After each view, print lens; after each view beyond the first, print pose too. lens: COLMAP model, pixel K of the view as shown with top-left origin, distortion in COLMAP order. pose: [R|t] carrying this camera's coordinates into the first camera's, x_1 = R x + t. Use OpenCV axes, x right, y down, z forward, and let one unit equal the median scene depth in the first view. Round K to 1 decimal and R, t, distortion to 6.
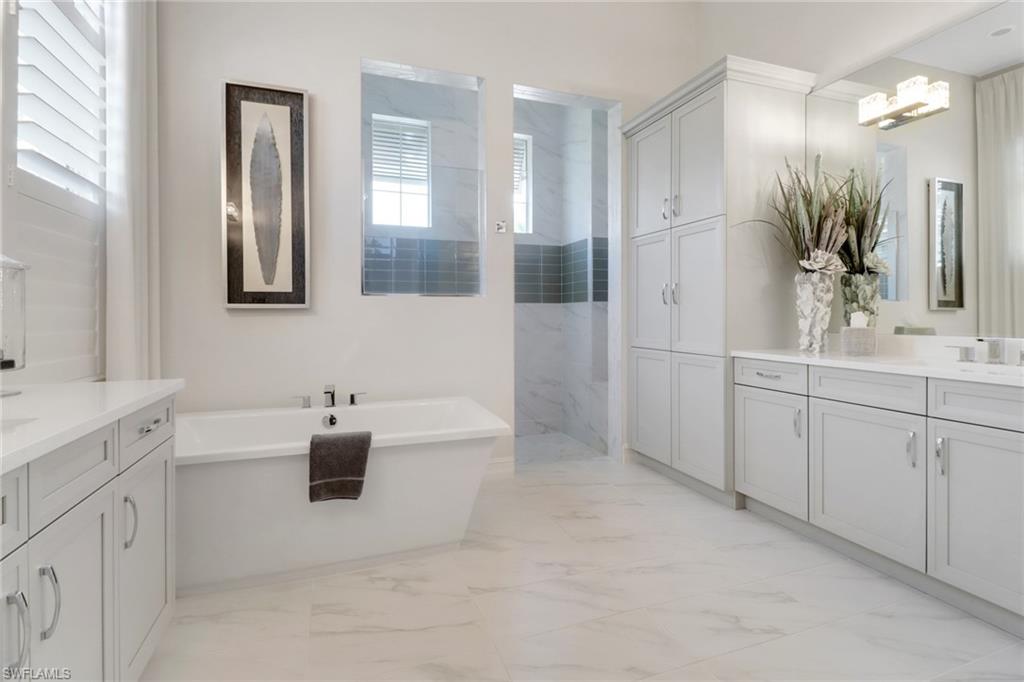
lens RADIAL K [[476.8, 0, 511.8], [0, 476.8, 323.9], [0, 0, 1]] dist [0.009805, -0.011660]
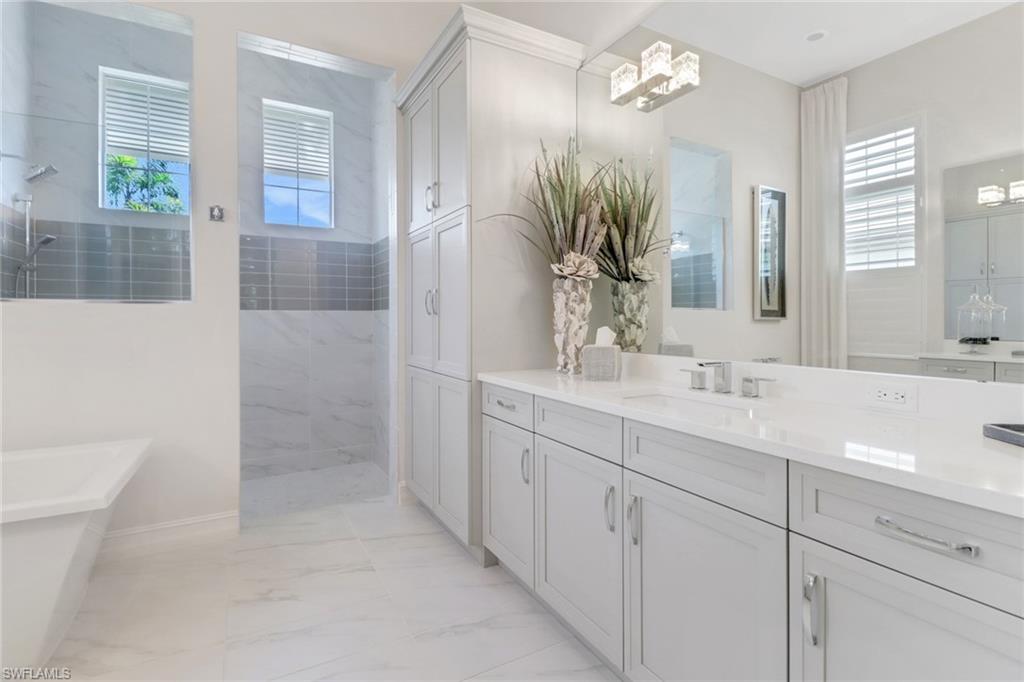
lens RADIAL K [[484.3, 0, 513.0], [0, 484.3, 330.7], [0, 0, 1]] dist [0.002977, -0.000265]
pose [[0.984893, -0.002693, 0.173145, 0.377830], [0.002040, 0.999990, 0.003948, -0.019552], [-0.173154, -0.003535, 0.984888, 0.176722]]
